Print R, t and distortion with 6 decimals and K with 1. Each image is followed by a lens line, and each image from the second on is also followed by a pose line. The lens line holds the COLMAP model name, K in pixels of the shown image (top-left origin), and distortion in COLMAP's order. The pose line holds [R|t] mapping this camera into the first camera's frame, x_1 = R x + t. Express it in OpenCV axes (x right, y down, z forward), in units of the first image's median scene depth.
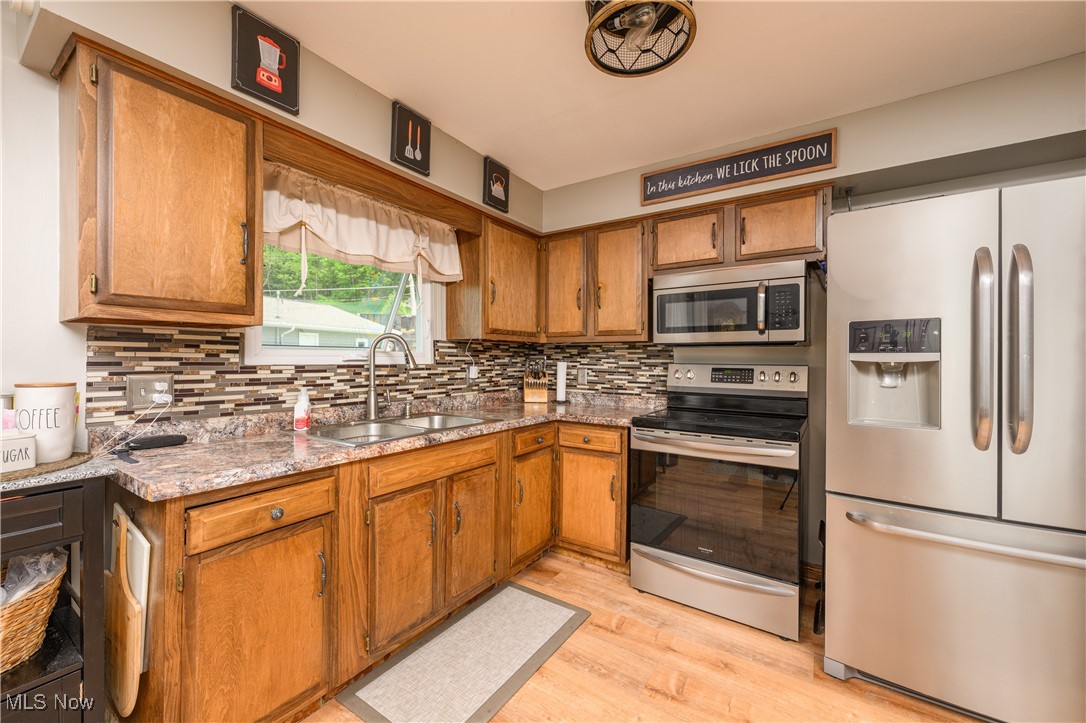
lens RADIAL K [[430.5, 0, 542.5], [0, 430.5, 358.2], [0, 0, 1]] dist [0.000813, 0.000099]
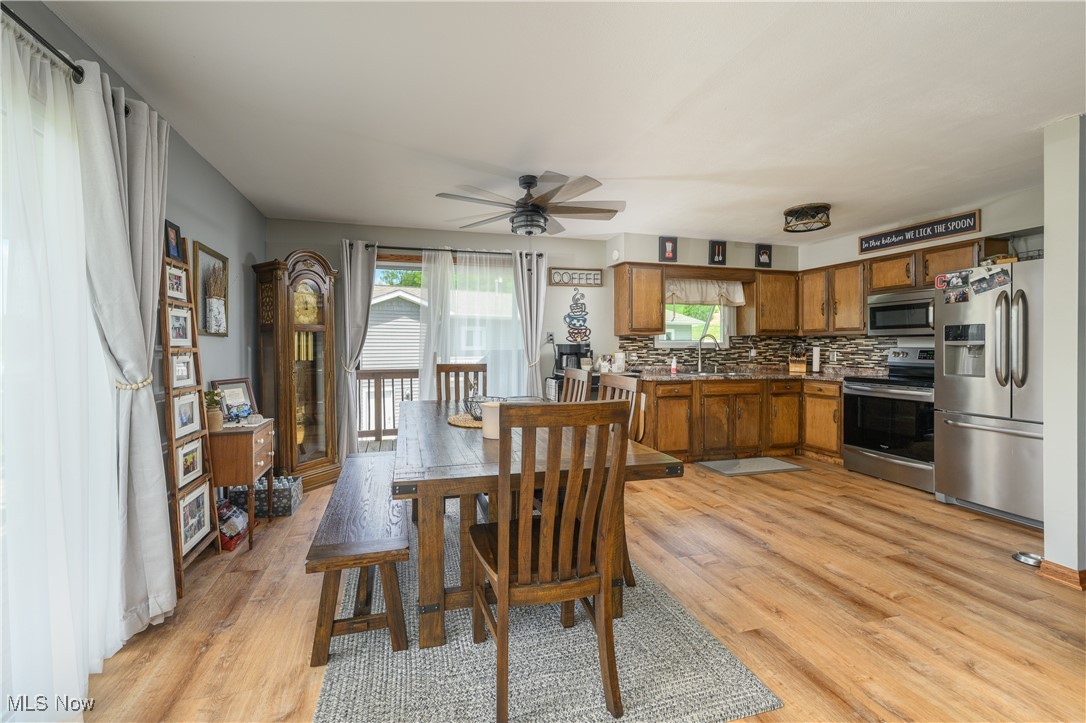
lens RADIAL K [[430.5, 0, 520.3], [0, 430.5, 348.0], [0, 0, 1]] dist [0.000813, 0.000099]
pose [[0.751456, -0.002554, -0.659778, 0.360420], [0.004576, 0.999989, 0.001341, 0.005994], [0.659767, -0.004026, 0.751459, -1.222280]]
